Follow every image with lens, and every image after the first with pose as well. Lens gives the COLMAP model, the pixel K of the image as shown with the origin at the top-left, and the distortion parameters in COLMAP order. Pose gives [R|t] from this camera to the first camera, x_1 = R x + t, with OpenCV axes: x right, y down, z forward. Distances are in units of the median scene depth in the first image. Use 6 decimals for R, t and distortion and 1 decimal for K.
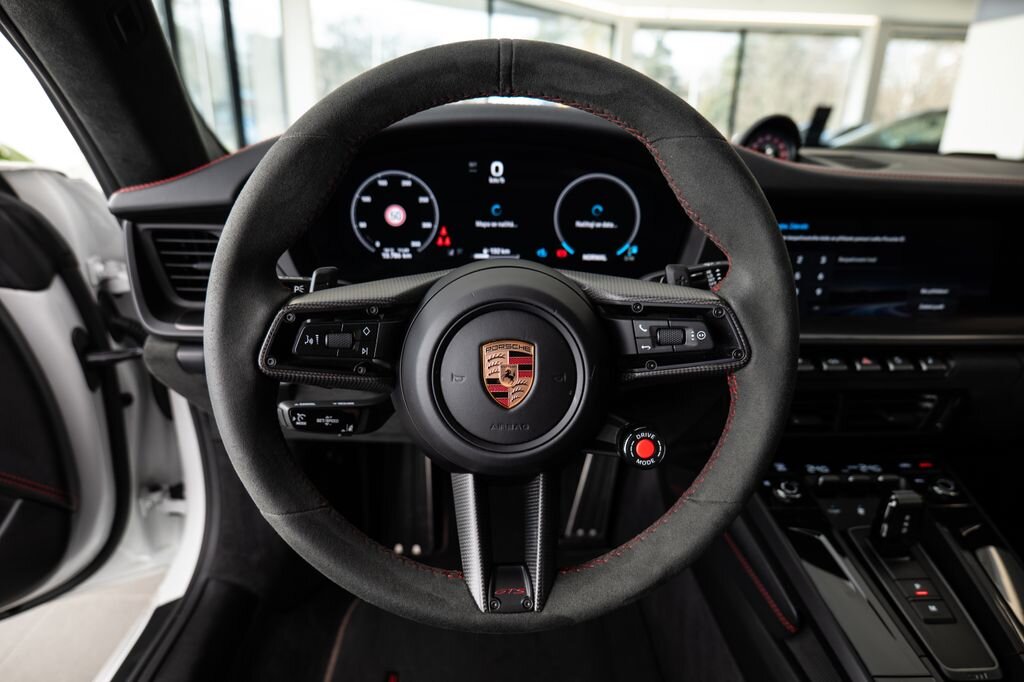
lens RADIAL K [[627.7, 0, 506.3], [0, 627.7, 348.8], [0, 0, 1]] dist [-0.028187, 0.005819]
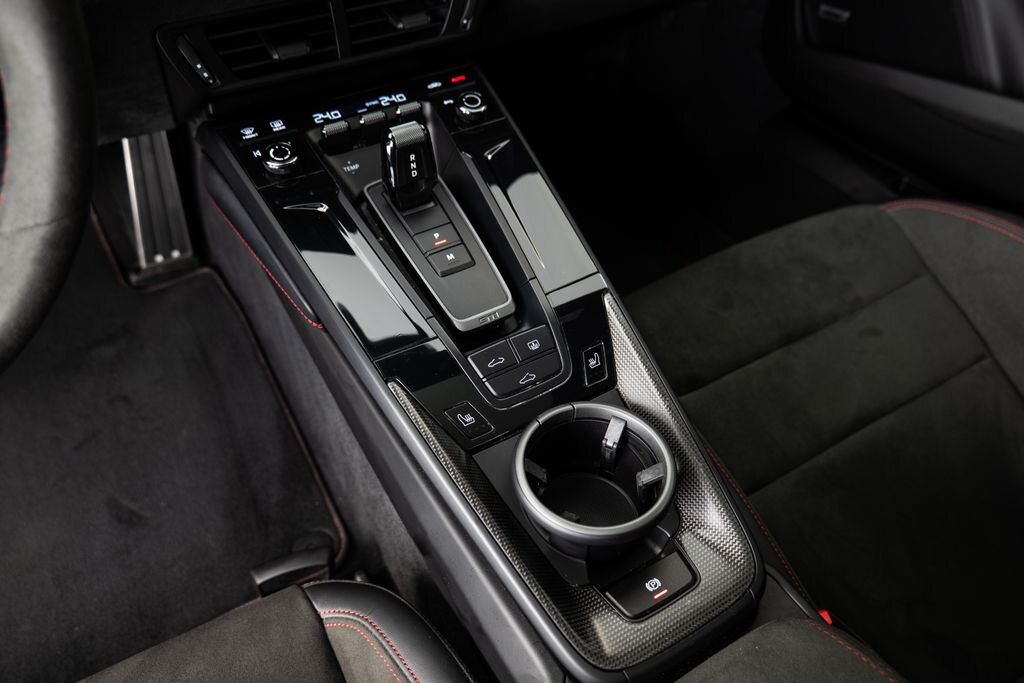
lens RADIAL K [[724.2, 0, 507.4], [0, 724.2, 346.2], [0, 0, 1]] dist [0.019727, 0.004938]
pose [[0.880929, -0.344761, 0.324198, 0.329774], [0.159756, 0.861474, 0.482018, 0.044607], [-0.445469, -0.372831, 0.813975, 0.079743]]
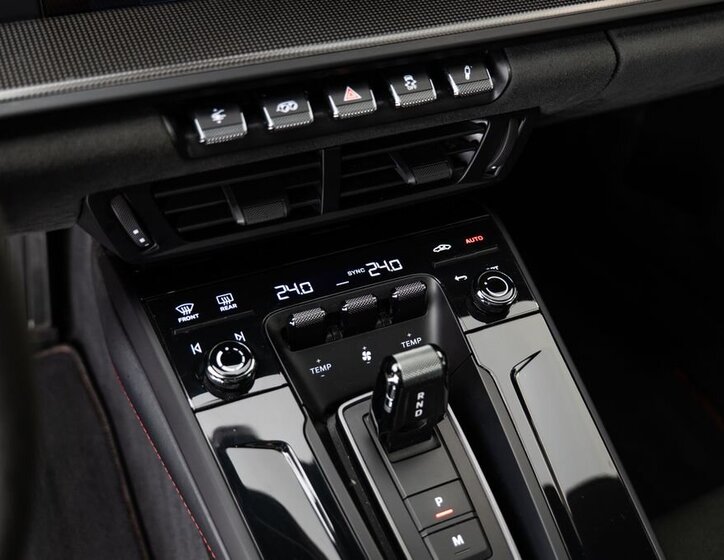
lens RADIAL K [[915.8, 0, 393.8], [0, 915.8, 269.3], [0, 0, 1]] dist [-0.006175, 0.000000]
pose [[0.914597, -0.217028, 0.341191, 0.330822], [0.066359, 0.912883, 0.402793, -0.149419], [-0.398884, -0.345752, 0.849321, 0.311807]]
